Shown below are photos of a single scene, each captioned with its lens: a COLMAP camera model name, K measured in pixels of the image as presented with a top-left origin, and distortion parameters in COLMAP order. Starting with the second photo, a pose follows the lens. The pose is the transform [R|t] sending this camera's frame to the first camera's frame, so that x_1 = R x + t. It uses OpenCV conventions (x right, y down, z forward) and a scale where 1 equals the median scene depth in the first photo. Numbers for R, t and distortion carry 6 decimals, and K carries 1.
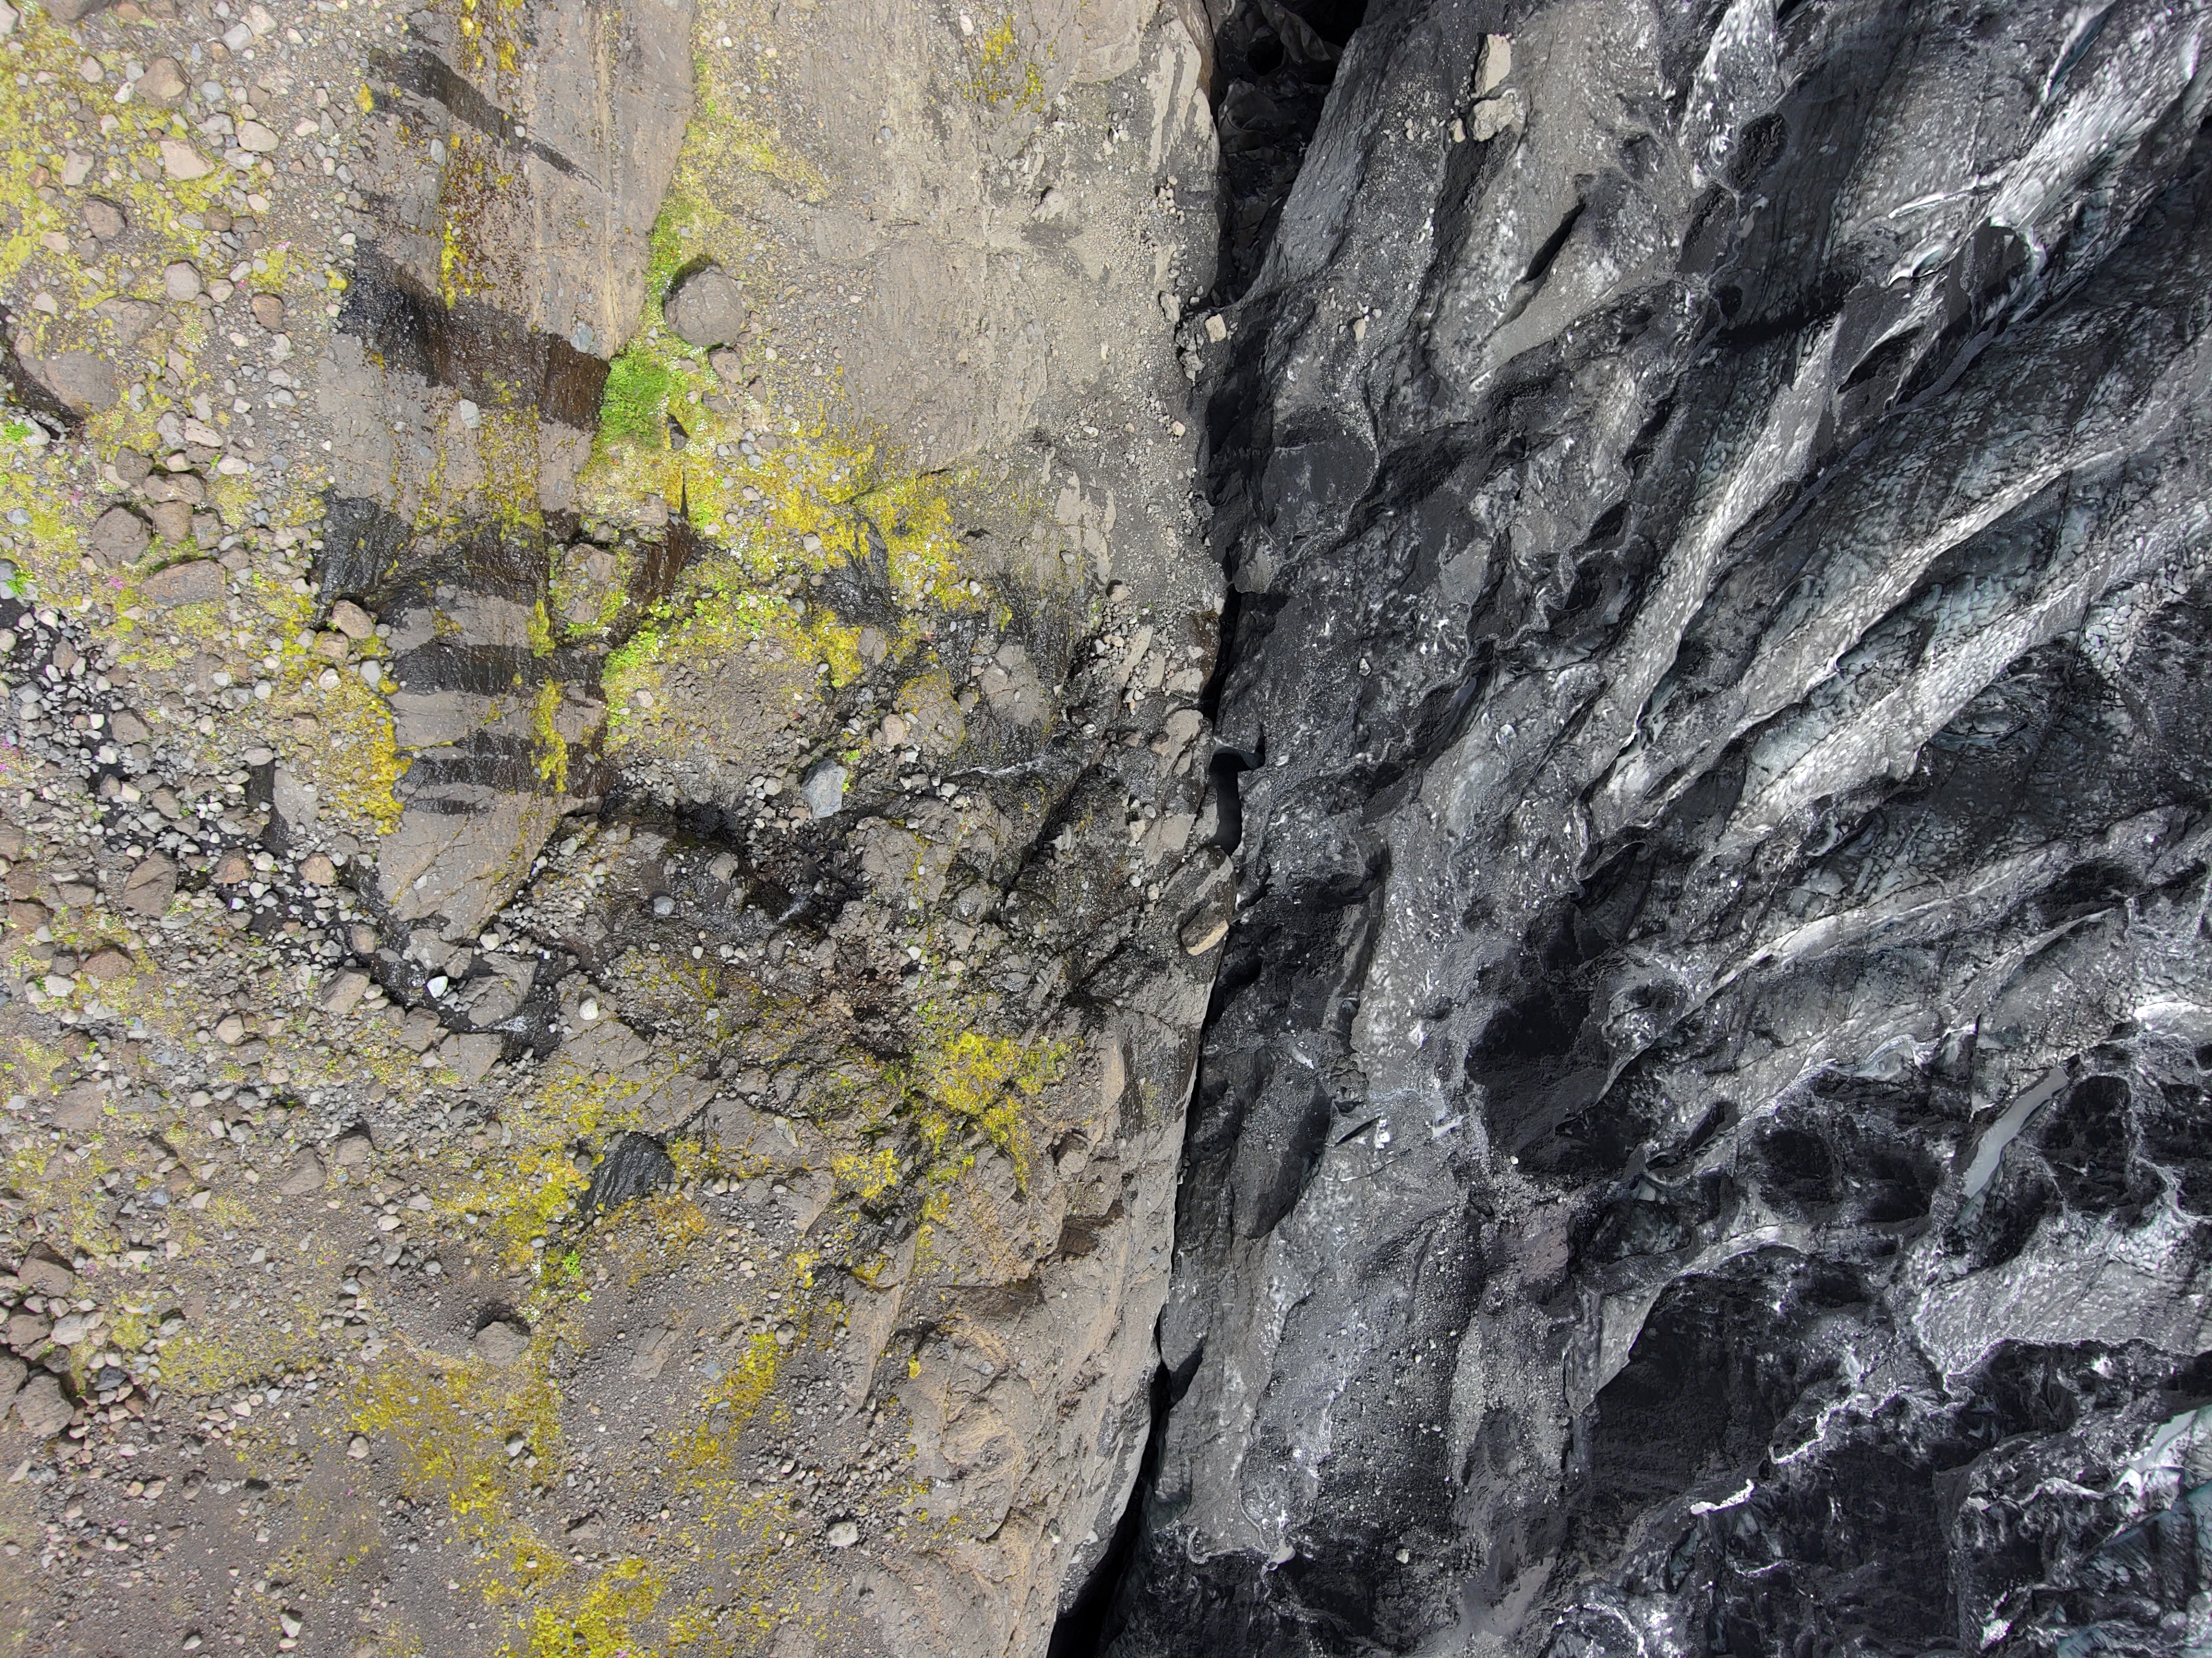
lens RADIAL K [[1649.1, 0, 1127.8], [0, 1649.1, 836.2], [0, 0, 1]] dist [0.205143, -0.373613]
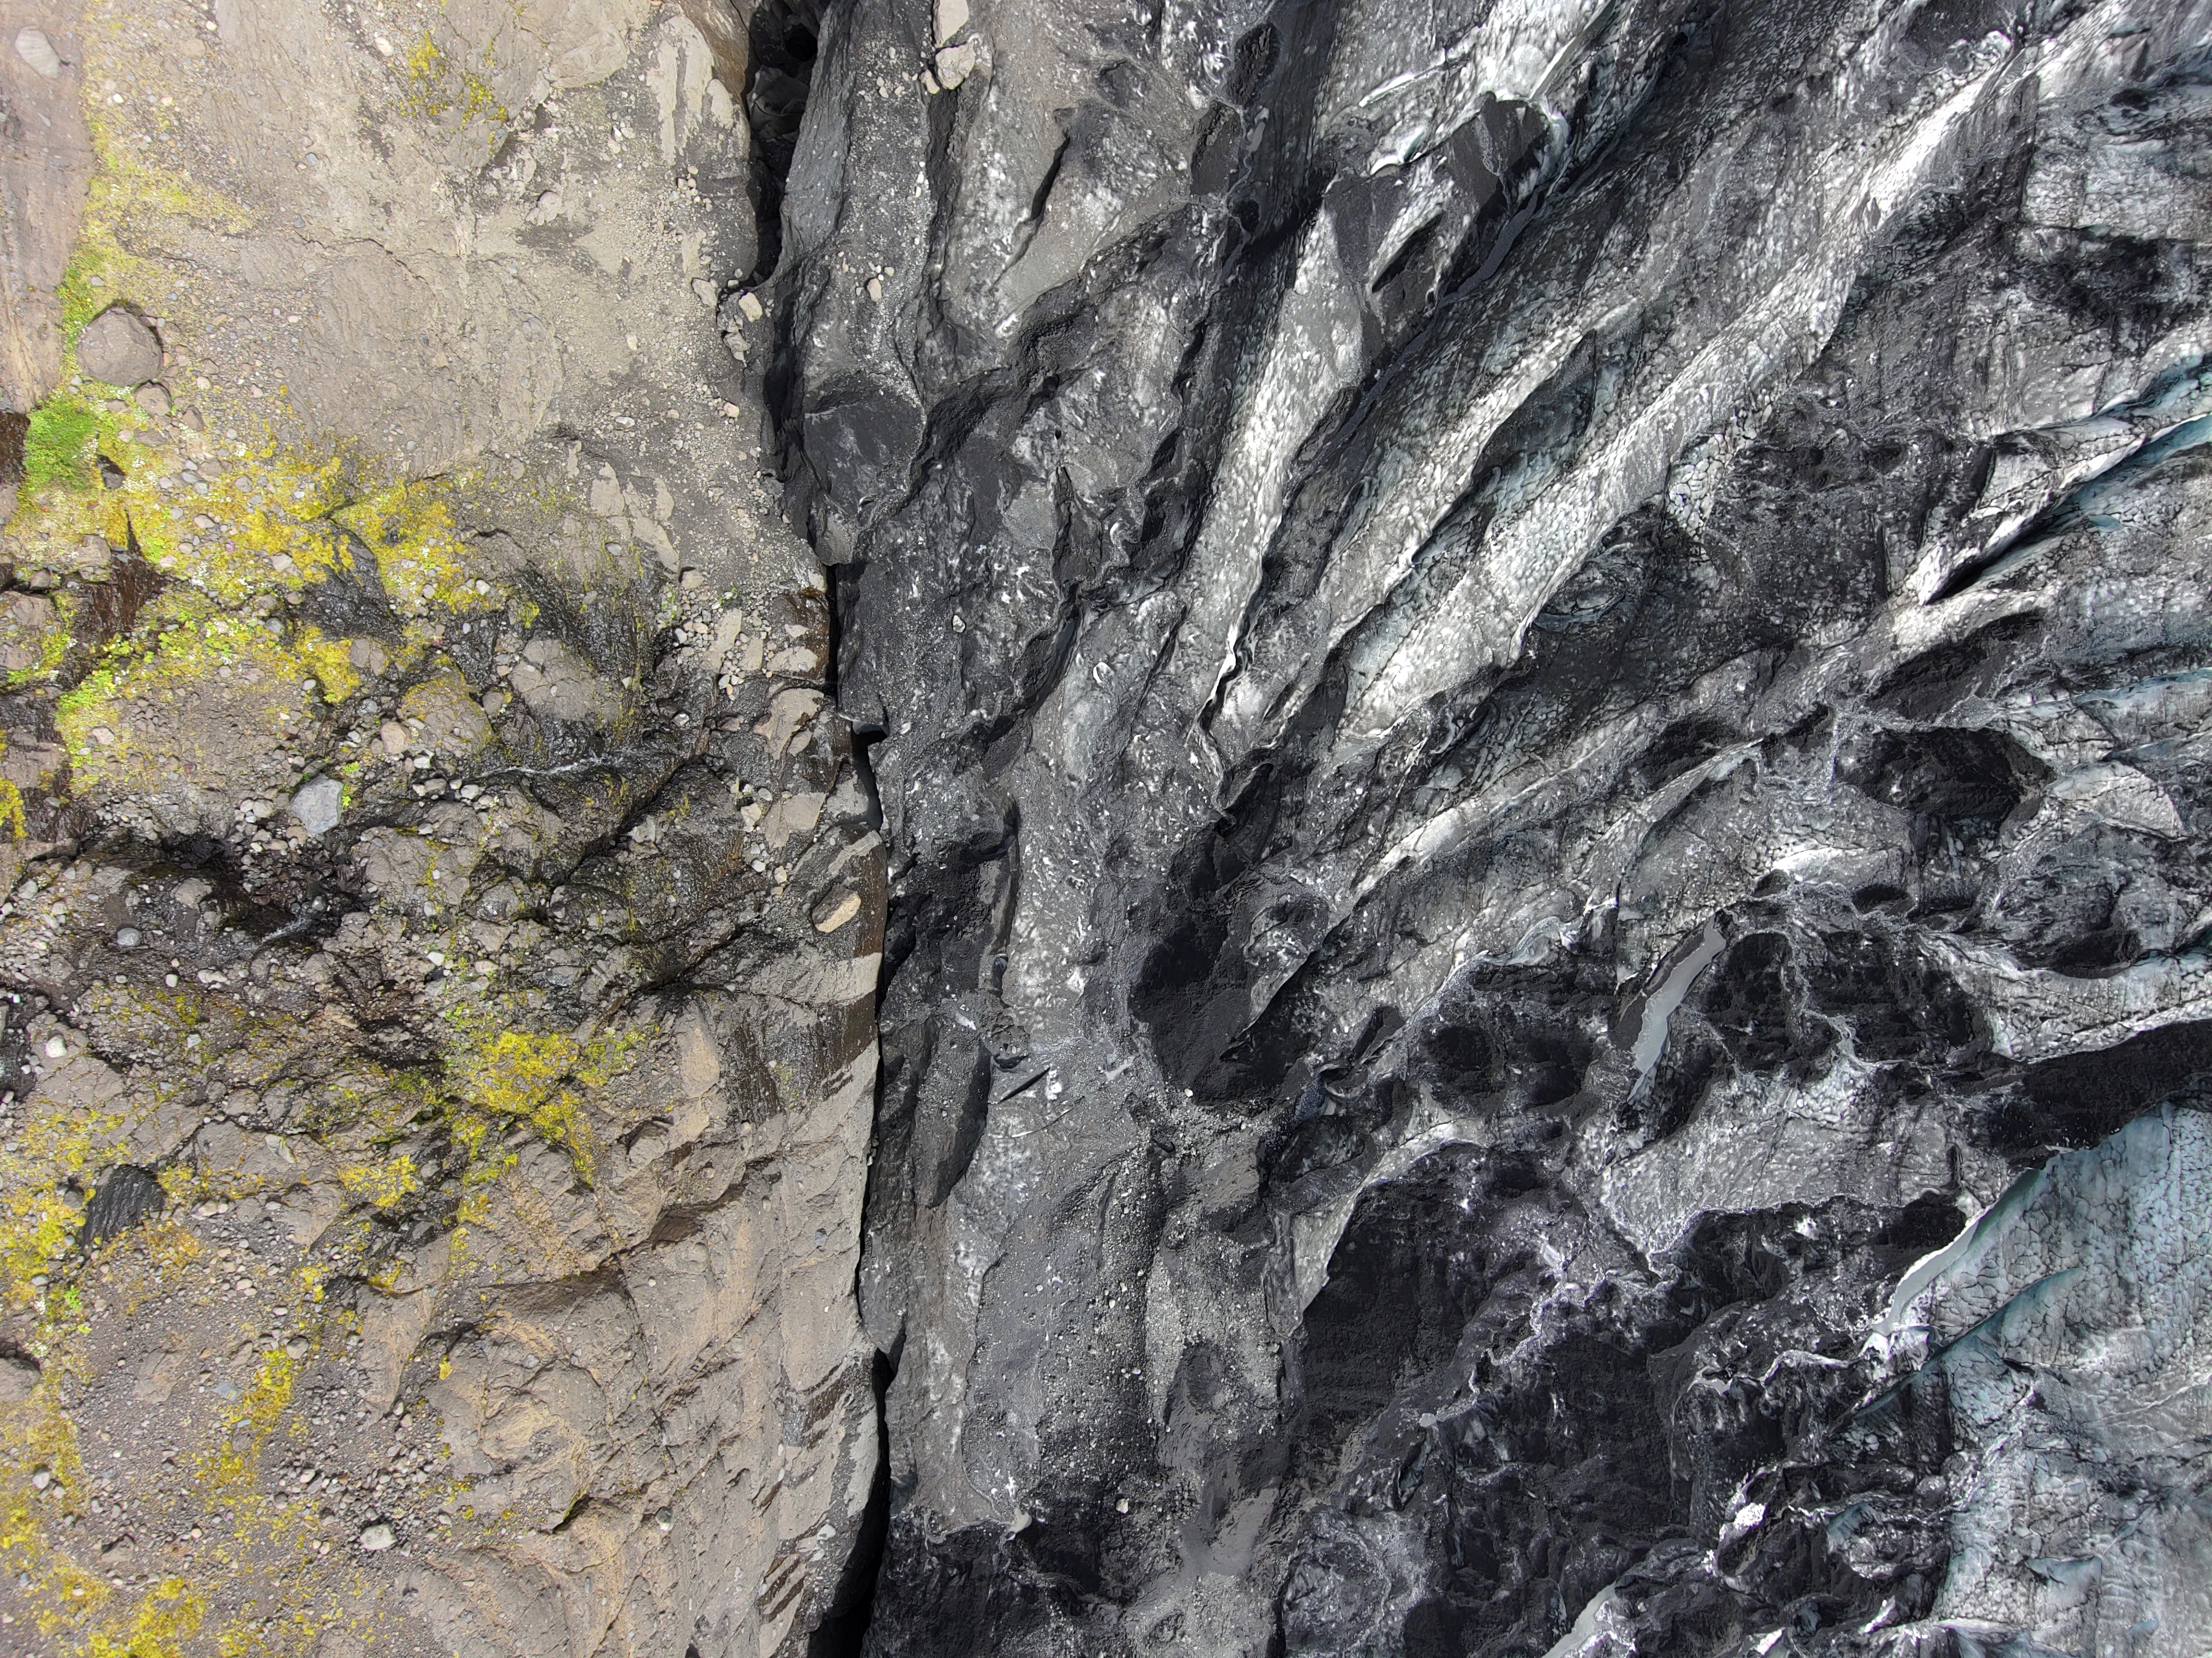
lens RADIAL K [[1638.3, 0, 1127.2], [0, 1638.3, 825.1], [0, 0, 1]] dist [0.200392, -0.362824]
pose [[0.991138, -0.131368, -0.019715, 0.256483], [0.130895, 0.991115, -0.023611, 0.057871], [0.022641, 0.020821, 0.999527, 0.009433]]
